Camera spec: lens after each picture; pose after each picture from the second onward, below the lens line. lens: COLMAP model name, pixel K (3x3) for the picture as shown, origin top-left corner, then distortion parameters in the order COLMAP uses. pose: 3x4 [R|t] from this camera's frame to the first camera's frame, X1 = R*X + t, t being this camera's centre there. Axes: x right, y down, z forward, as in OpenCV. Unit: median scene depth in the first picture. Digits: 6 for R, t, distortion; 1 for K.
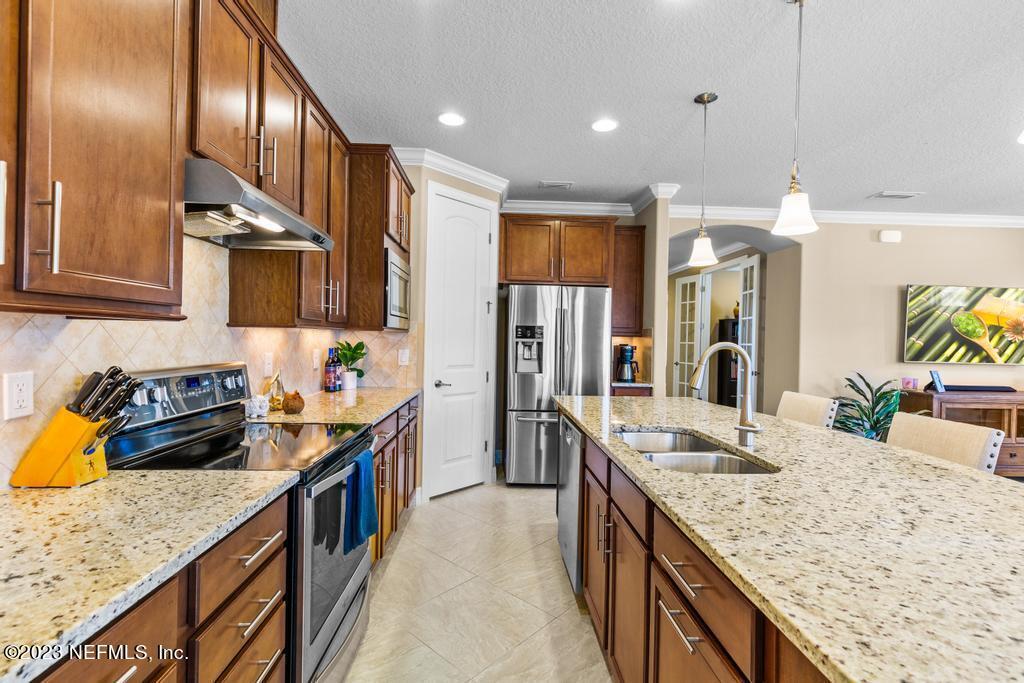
lens RADIAL K [[461.5, 0, 510.3], [0, 461.5, 336.2], [0, 0, 1]] dist [0.001913, 0.000280]
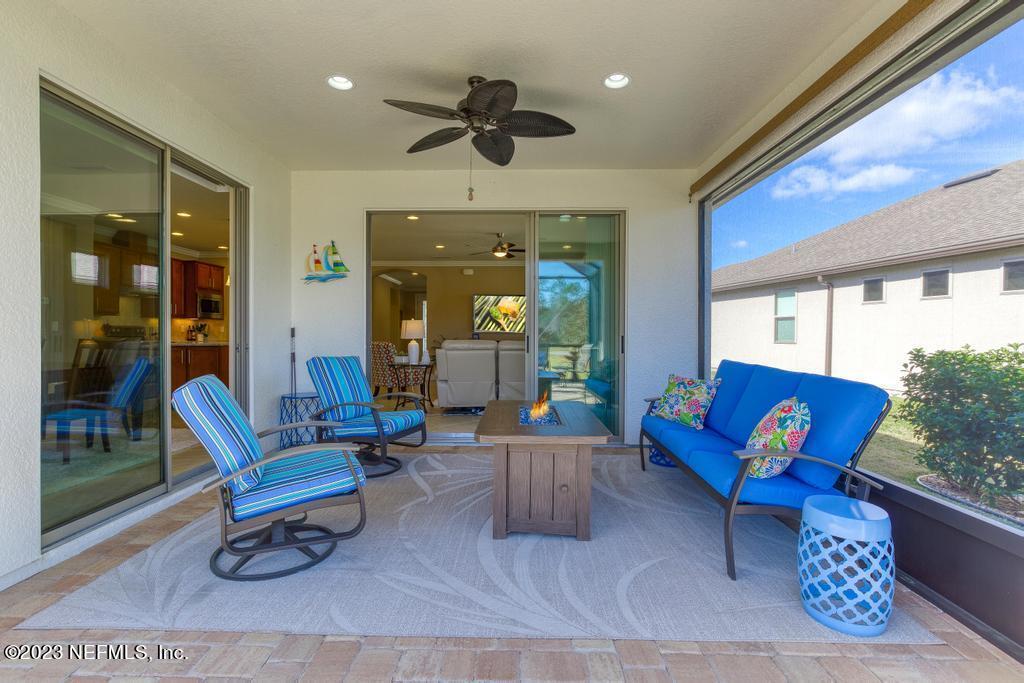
lens RADIAL K [[471.4, 0, 508.2], [0, 471.4, 341.5], [0, 0, 1]] dist [0.001823, 0.000203]
pose [[0.997999, -0.016550, -0.061024, 1.377058], [0.017484, 0.999738, 0.014806, 0.090247], [0.060763, -0.015843, 0.998026, -1.416567]]
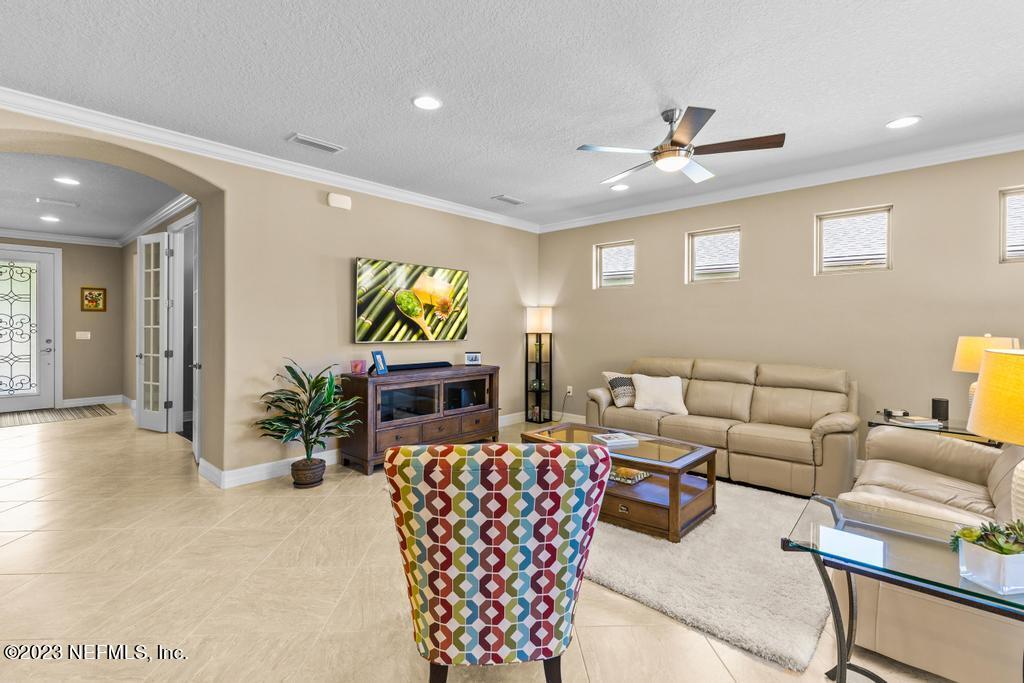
lens RADIAL K [[468.3, 0, 514.0], [0, 468.3, 329.7], [0, 0, 1]] dist [0.008587, 0.000014]
pose [[0.702735, -0.023746, 0.711055, 0.494987], [0.007879, 0.999641, 0.025596, 0.009888], [-0.711408, -0.012385, 0.702670, 0.157468]]
